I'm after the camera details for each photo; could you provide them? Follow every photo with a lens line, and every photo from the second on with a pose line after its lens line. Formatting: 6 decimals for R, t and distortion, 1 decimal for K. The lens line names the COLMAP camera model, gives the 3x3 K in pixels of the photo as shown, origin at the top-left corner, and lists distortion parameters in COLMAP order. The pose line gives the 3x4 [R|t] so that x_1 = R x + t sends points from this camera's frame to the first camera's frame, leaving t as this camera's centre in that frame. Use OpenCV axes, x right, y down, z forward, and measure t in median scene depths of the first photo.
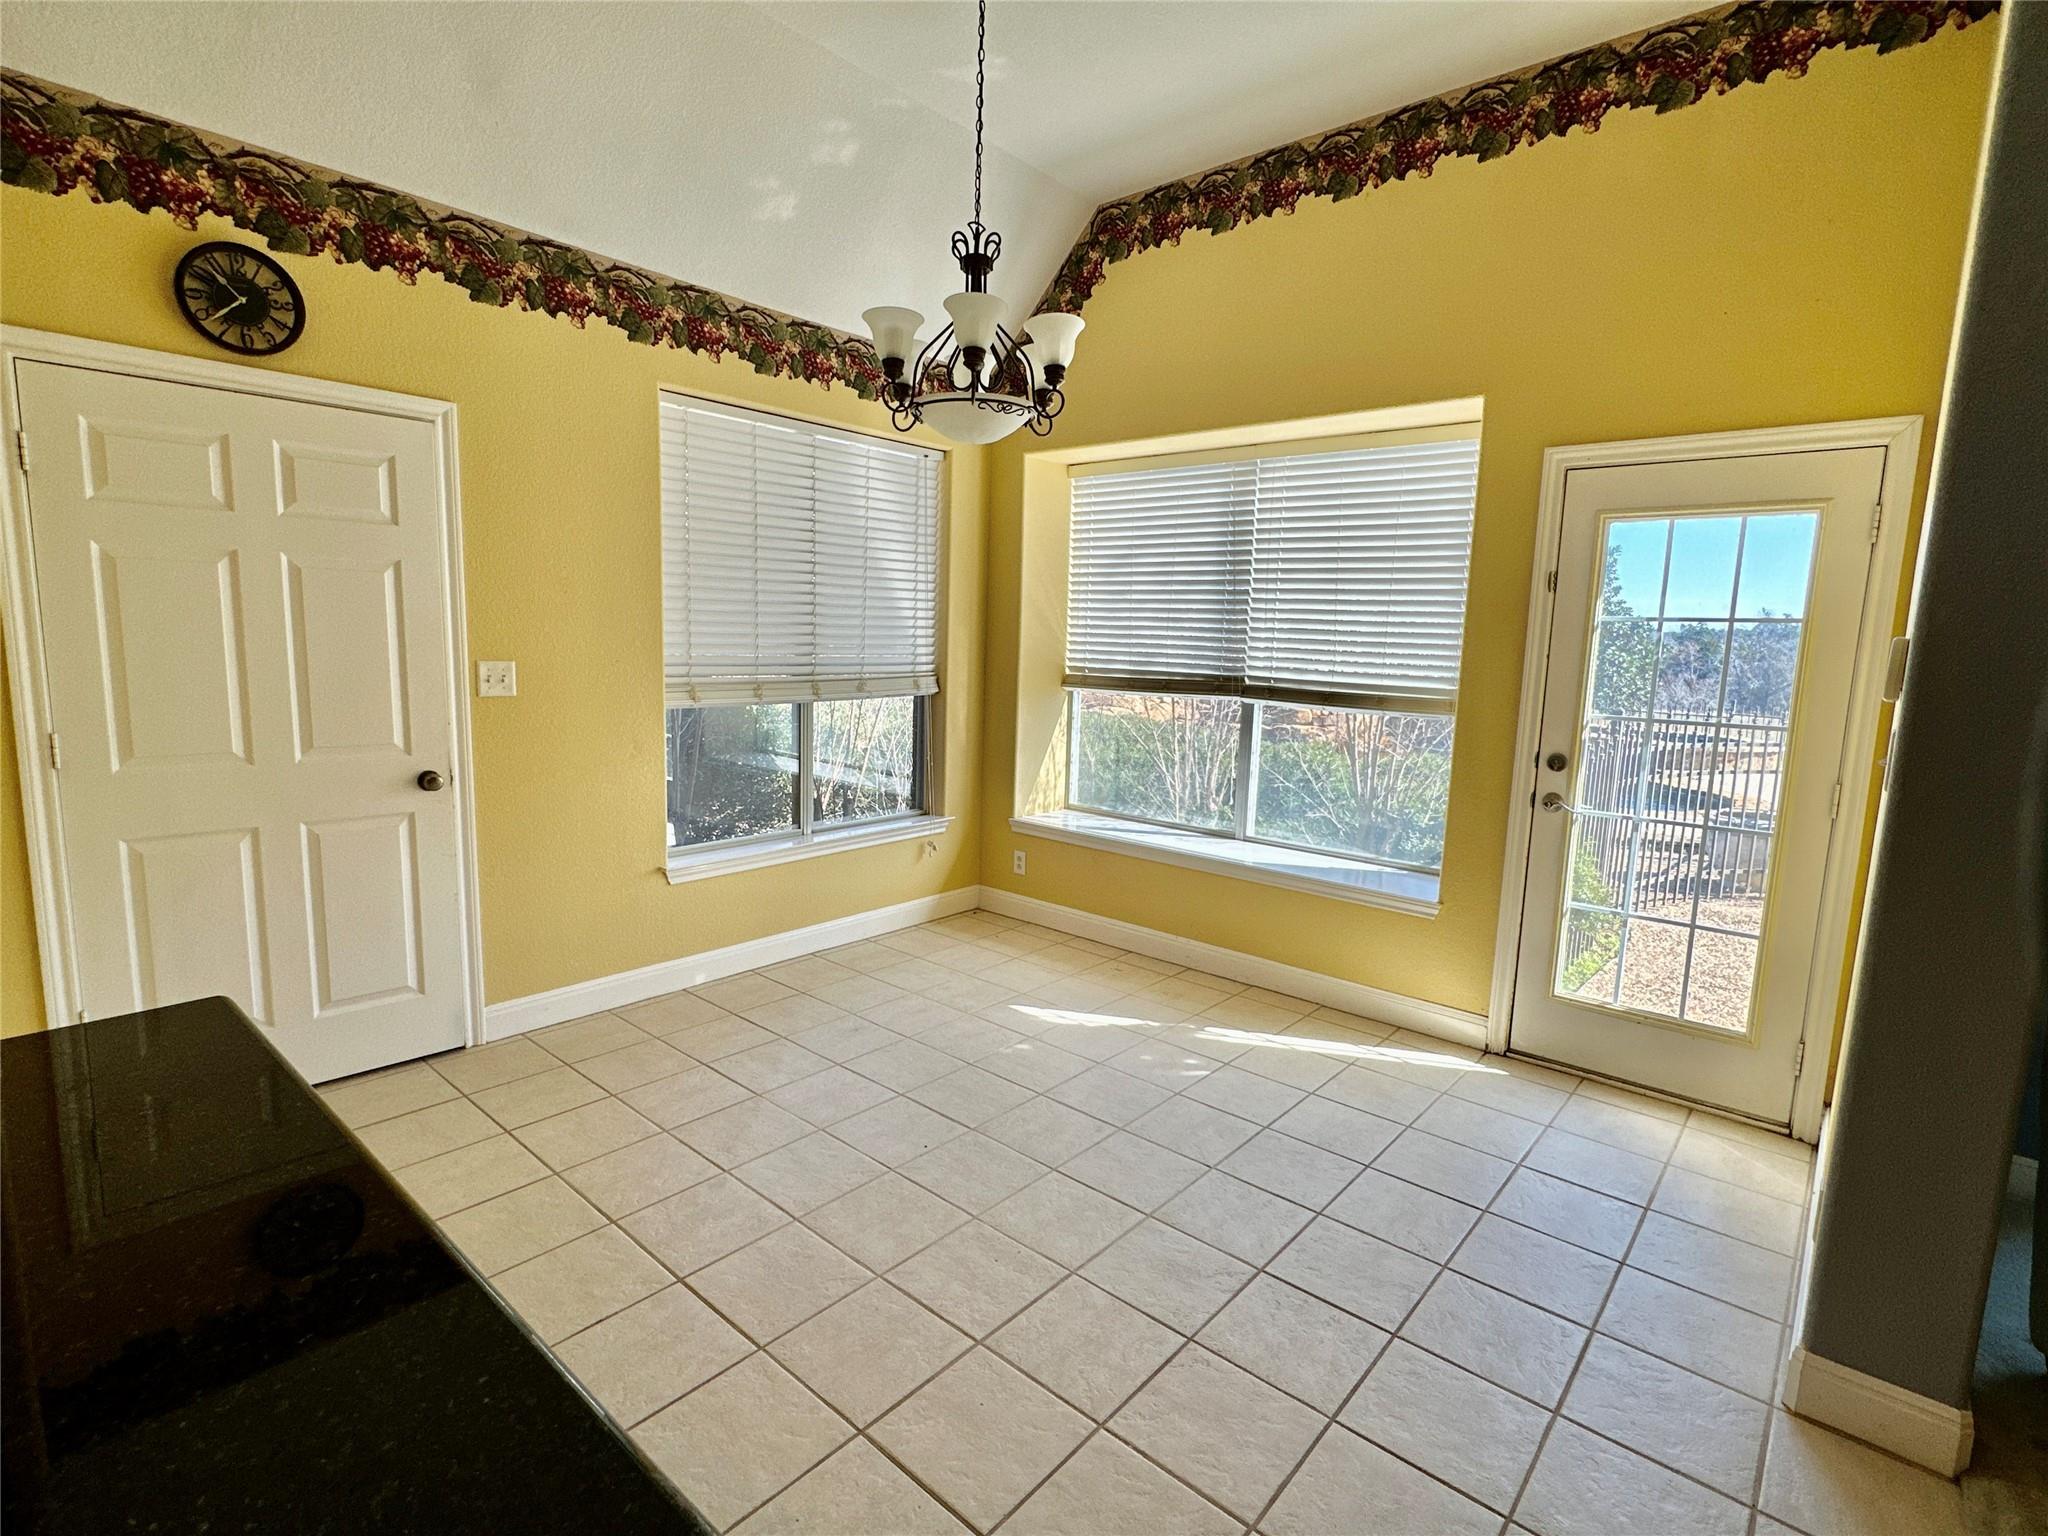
lens RADIAL K [[994.0, 0, 1021.7], [0, 994.0, 770.7], [0, 0, 1]] dist [-0.001573, 0.000651]
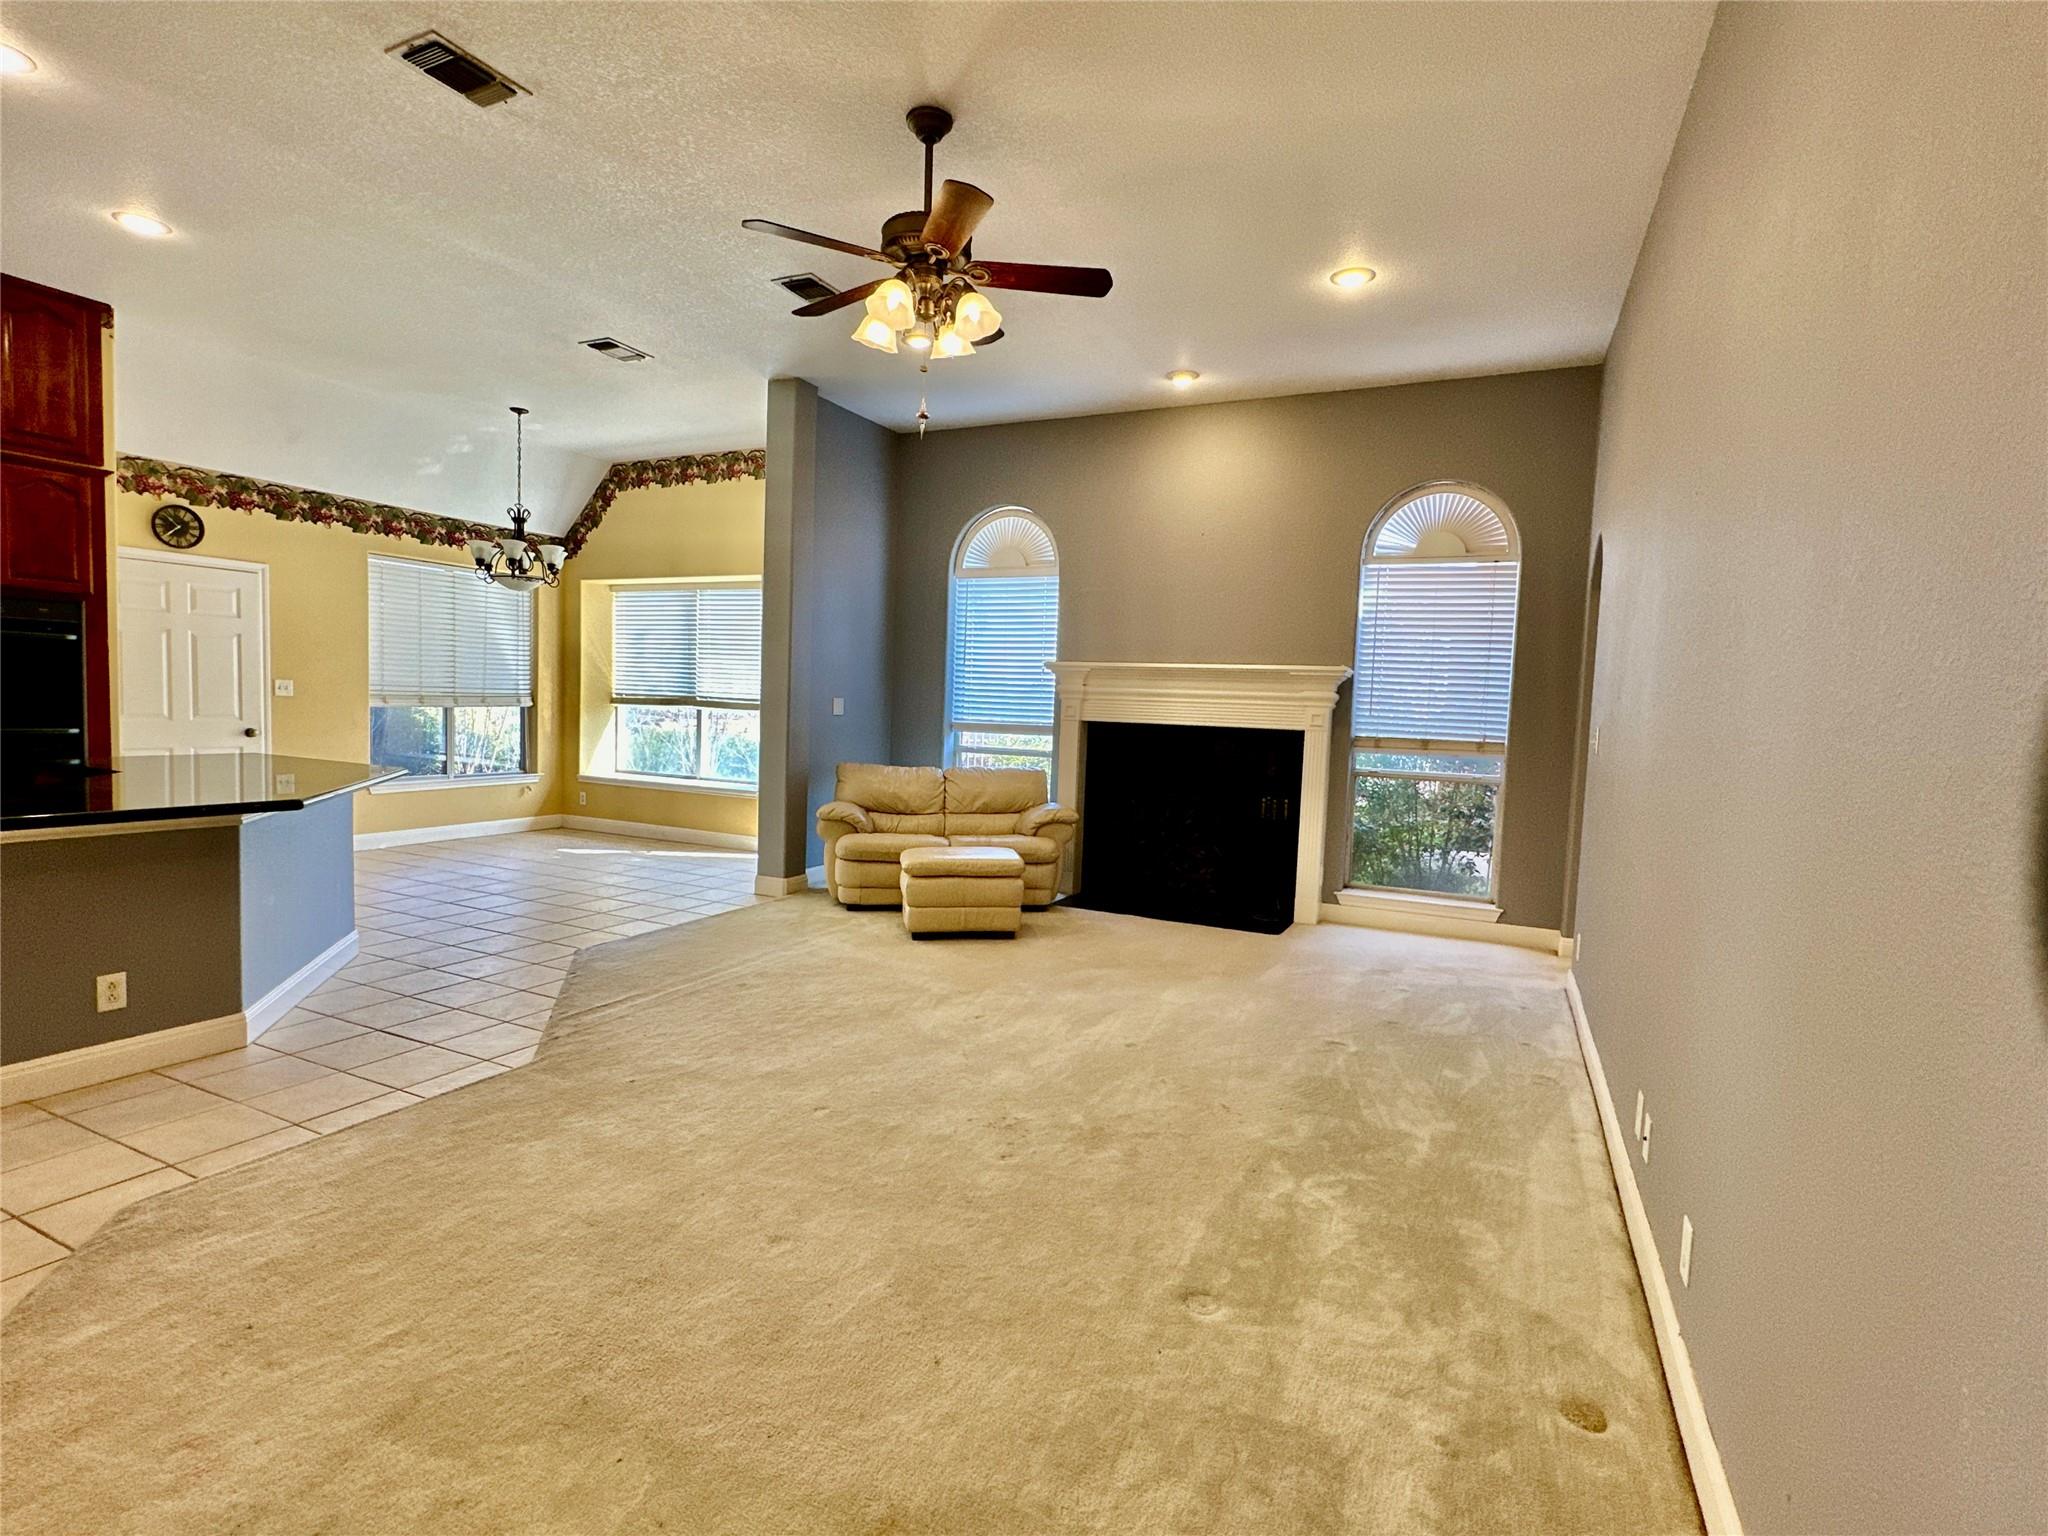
lens RADIAL K [[994.0, 0, 1021.7], [0, 994.0, 770.7], [0, 0, 1]] dist [-0.001573, 0.000651]
pose [[0.963526, -0.013489, 0.267276, 0.424048], [0.029639, 0.997964, -0.056482, 0.248691], [-0.265970, 0.062344, 0.961963, -1.444097]]
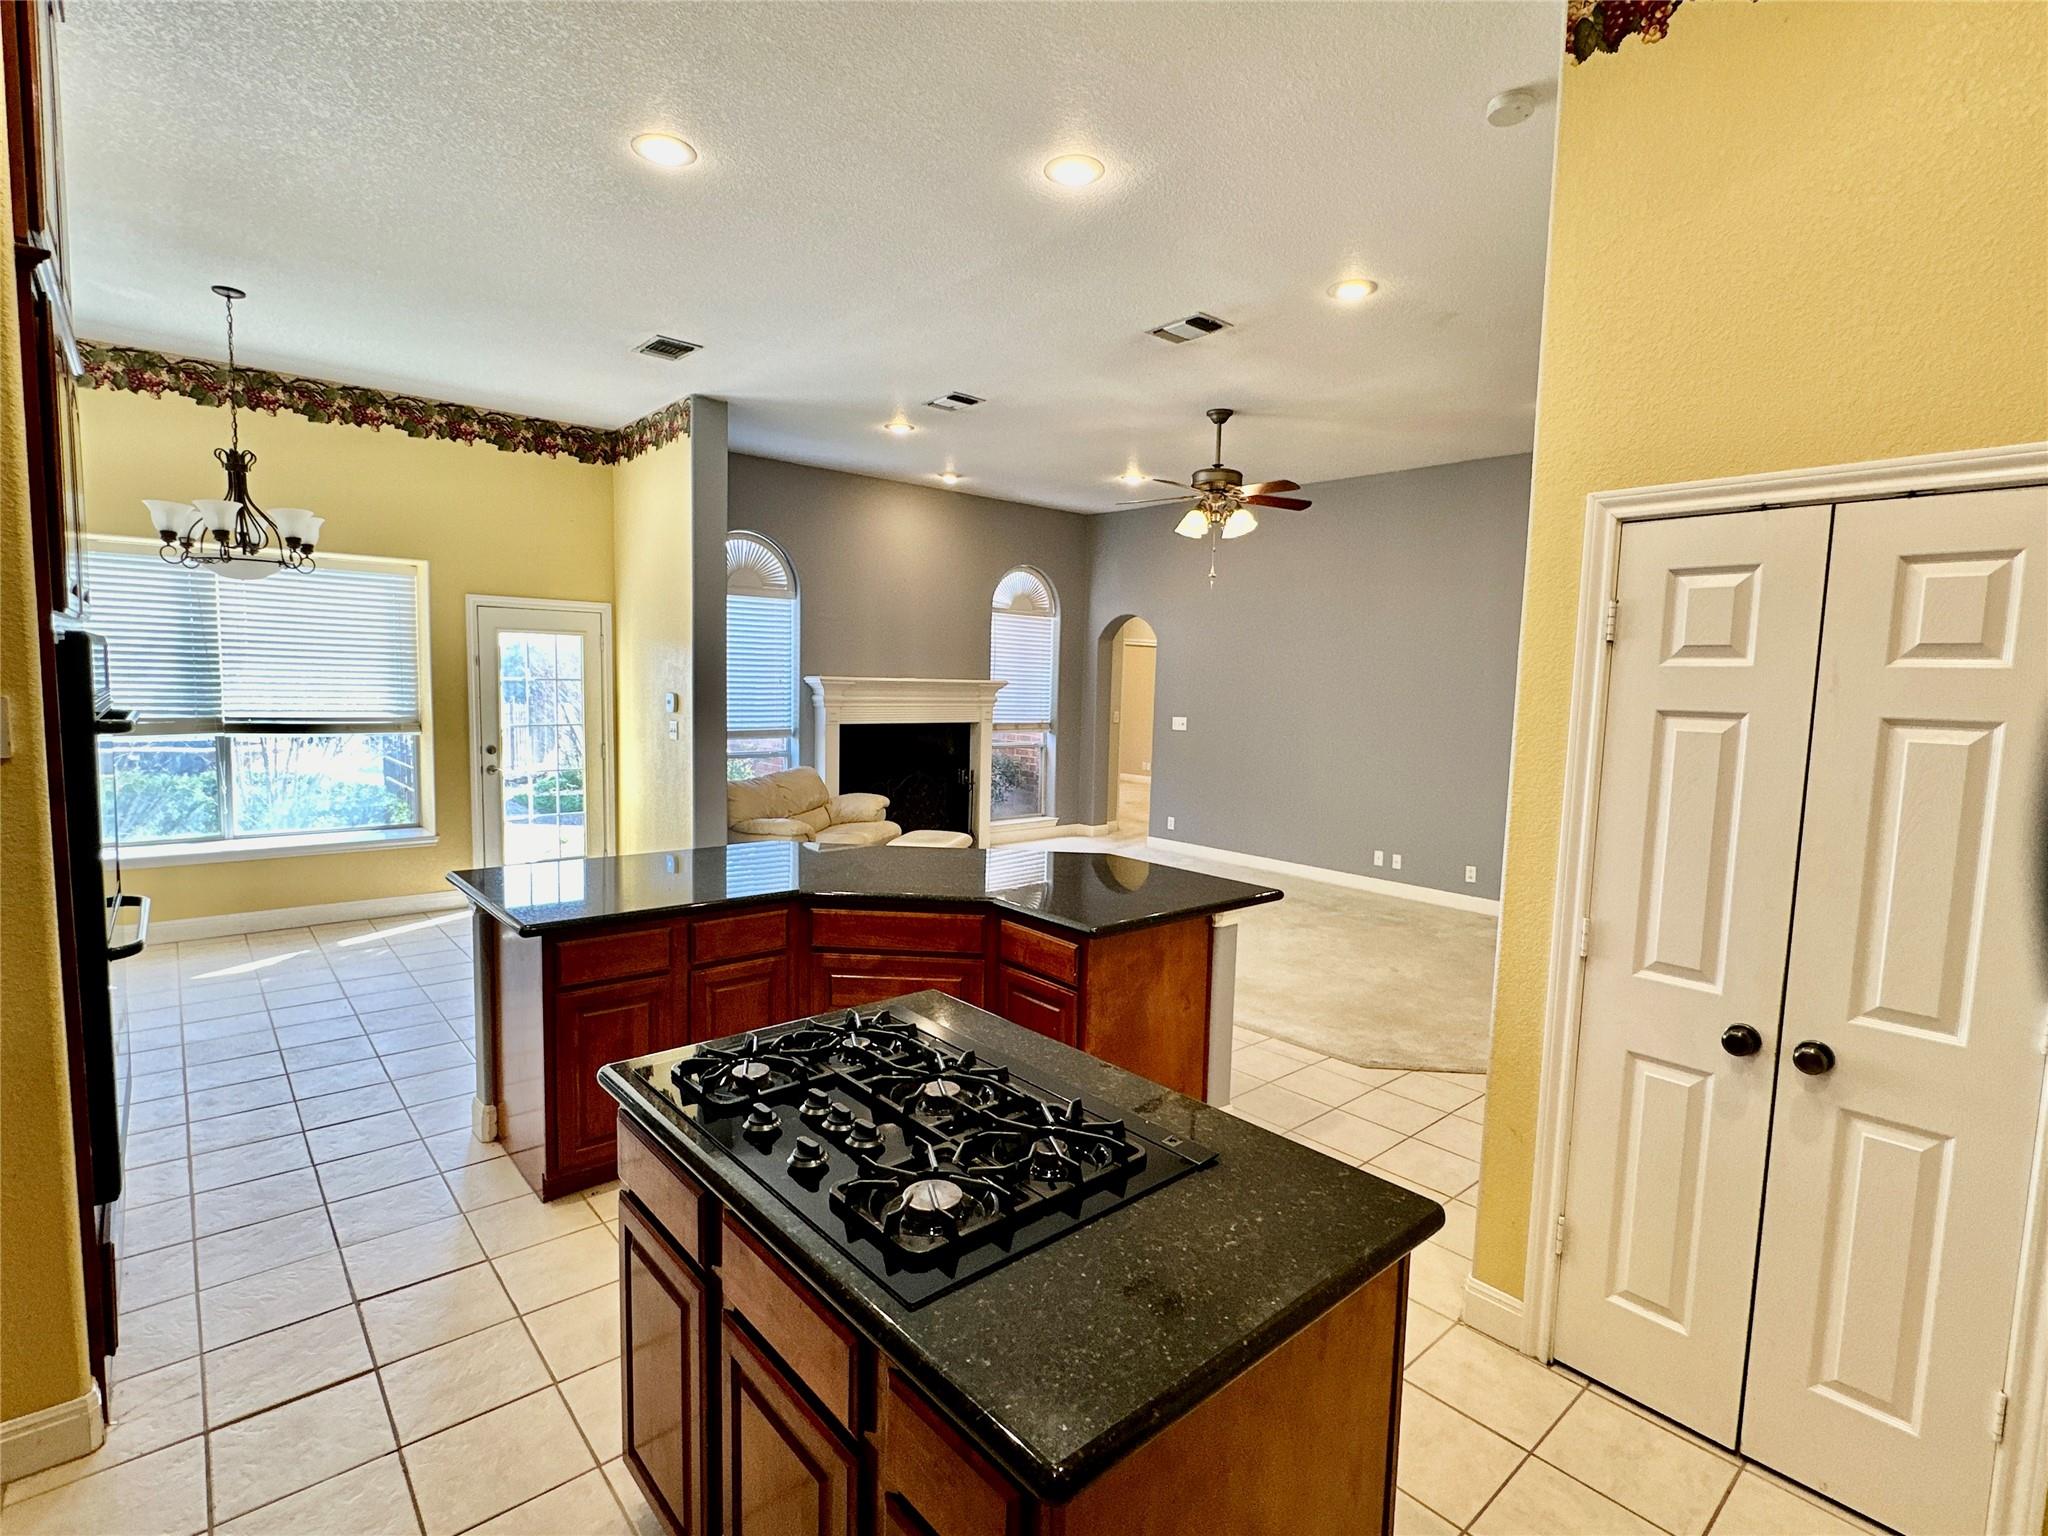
lens RADIAL K [[988.0, 0, 1021.6], [0, 988.0, 770.5], [0, 0, 1]] dist [-0.000513, -0.000844]
pose [[0.134444, -0.119349, 0.983708, -1.267535], [0.115415, 0.987850, 0.104077, -0.050564], [-0.984177, 0.099542, 0.146585, -0.342856]]
